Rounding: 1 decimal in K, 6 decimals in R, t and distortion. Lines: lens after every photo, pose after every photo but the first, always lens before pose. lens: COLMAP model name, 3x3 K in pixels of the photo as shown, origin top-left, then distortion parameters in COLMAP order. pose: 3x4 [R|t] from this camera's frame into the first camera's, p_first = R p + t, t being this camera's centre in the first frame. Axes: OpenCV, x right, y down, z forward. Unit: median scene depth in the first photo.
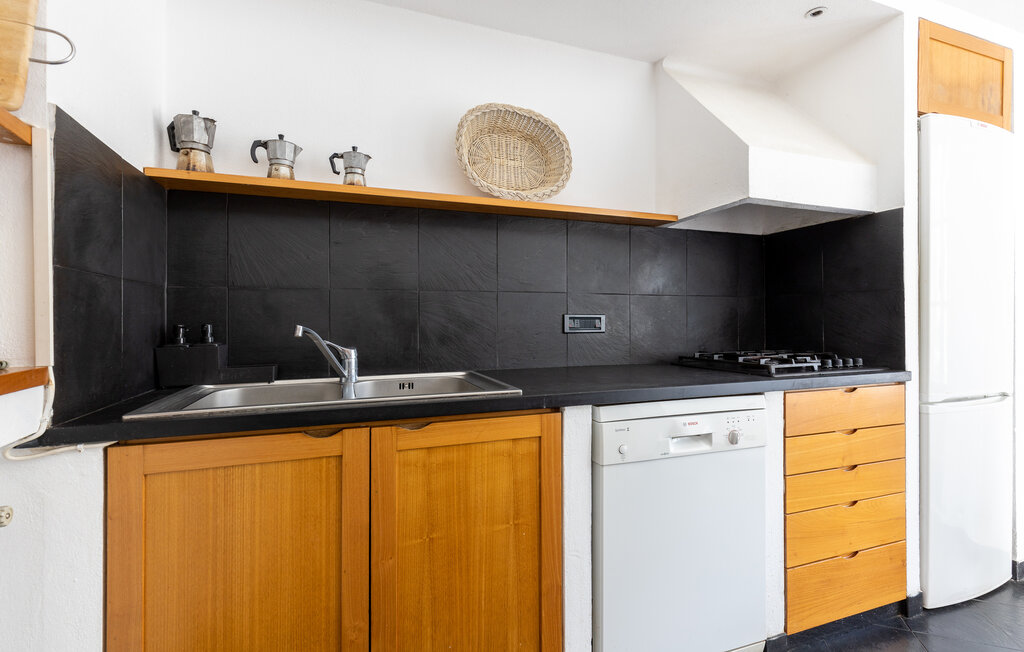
lens RADIAL K [[469.6, 0, 513.3], [0, 469.6, 315.6], [0, 0, 1]] dist [0.020070, 0.000068]
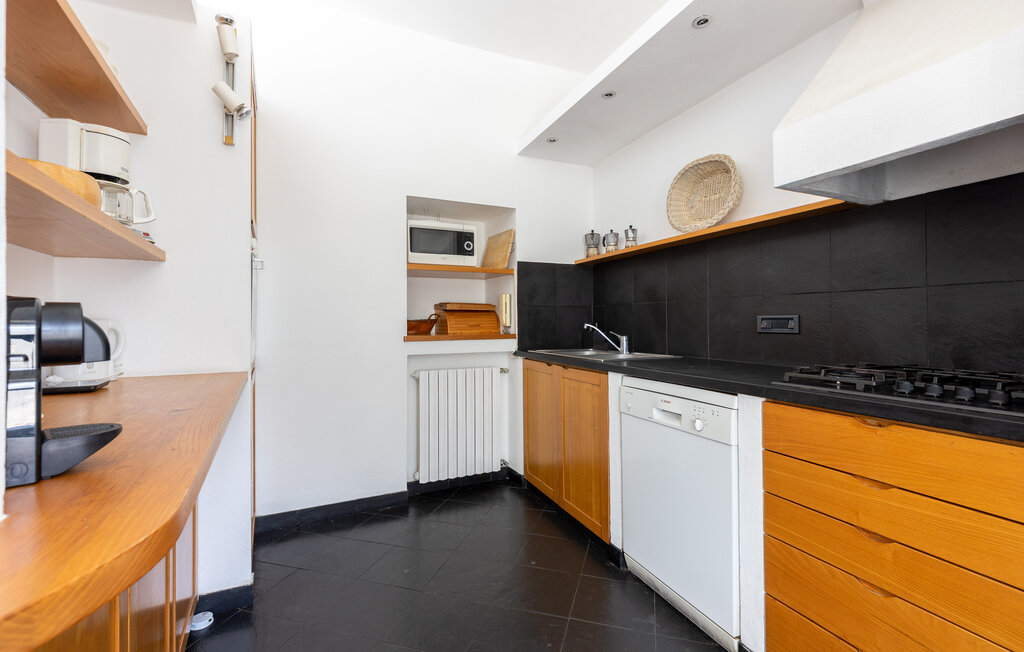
lens RADIAL K [[474.5, 0, 508.3], [0, 474.5, 323.1], [0, 0, 1]] dist [-0.000022, 0.000067]
pose [[0.015926, 0.002629, -0.999870, 1.631685], [0.008341, 0.999961, 0.002762, 0.009459], [0.999838, -0.008384, 0.015904, 0.544536]]
